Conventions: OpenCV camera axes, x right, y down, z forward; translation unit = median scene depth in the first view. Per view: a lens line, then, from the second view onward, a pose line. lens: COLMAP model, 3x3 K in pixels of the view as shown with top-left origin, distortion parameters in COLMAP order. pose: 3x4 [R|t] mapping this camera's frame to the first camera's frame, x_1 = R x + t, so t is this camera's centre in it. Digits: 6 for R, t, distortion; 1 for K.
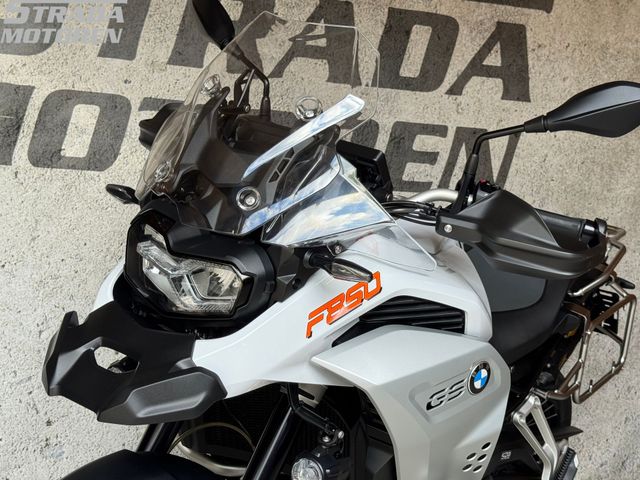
lens RADIAL K [[935.5, 0, 320.0], [0, 935.5, 240.0], [0, 0, 1]] dist [0.143646, -0.075605]
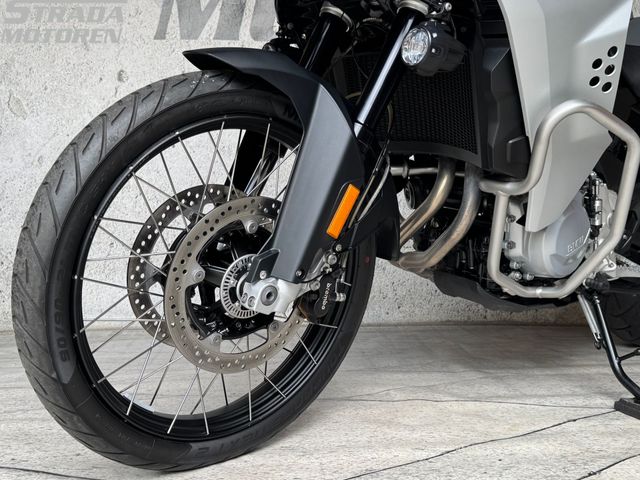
lens RADIAL K [[645.2, 0, 320.0], [0, 645.2, 240.0], [0, 0, 1]] dist [0.162644, -0.342718]
pose [[0.951378, -0.062242, -0.301673, 0.045276], [0.041990, 0.996435, -0.073165, 0.255689], [0.305152, 0.056941, 0.950600, 0.150841]]
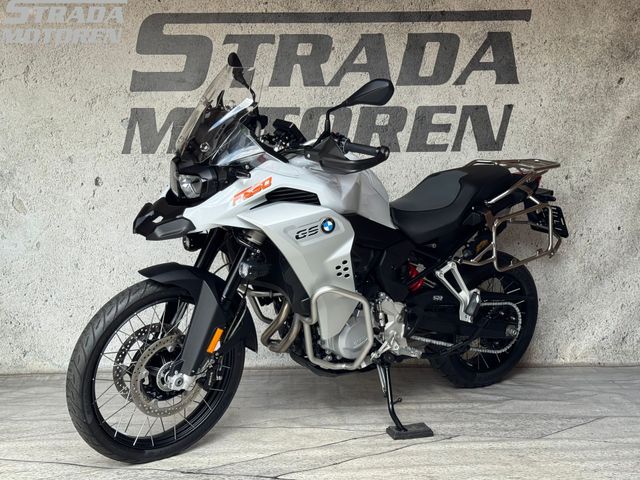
lens RADIAL K [[935.5, 0, 320.0], [0, 935.5, 240.0], [0, 0, 1]] dist [0.143646, -0.075605]
pose [[0.937620, -0.049686, -0.344094, 0.467397], [0.047652, 0.998761, -0.014372, 0.111223], [0.344382, -0.002921, 0.938825, -0.521162]]
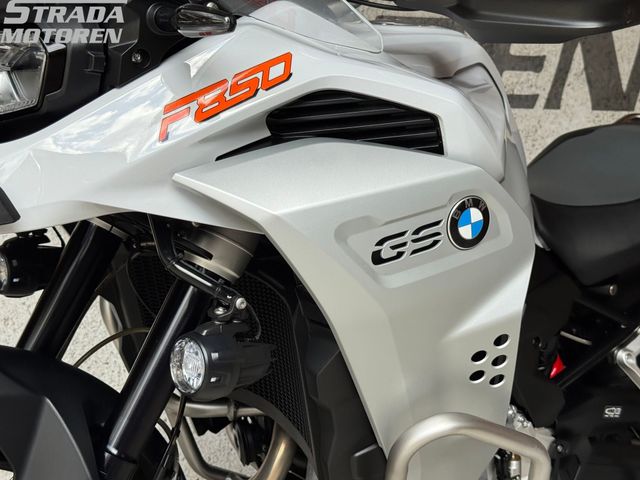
lens RADIAL K [[955.2, 0, 320.0], [0, 955.2, 240.0], [0, 0, 1]] dist [0.102766, 0.026074]
pose [[0.977329, -0.041307, -0.207658, 0.109906], [0.032201, 0.998374, -0.047045, 0.099623], [0.209263, 0.039291, 0.977070, 0.182224]]
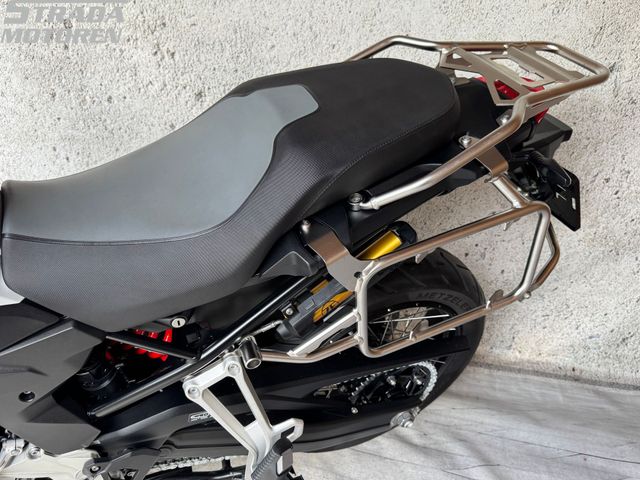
lens RADIAL K [[532.2, 0, 320.0], [0, 532.2, 240.0], [0, 0, 1]] dist [-0.002733, -0.002859]
pose [[0.860585, 0.231775, -0.453512, 0.337010], [-0.027824, 0.910516, 0.412536, -0.045019], [0.508546, -0.342404, 0.790026, 0.622472]]
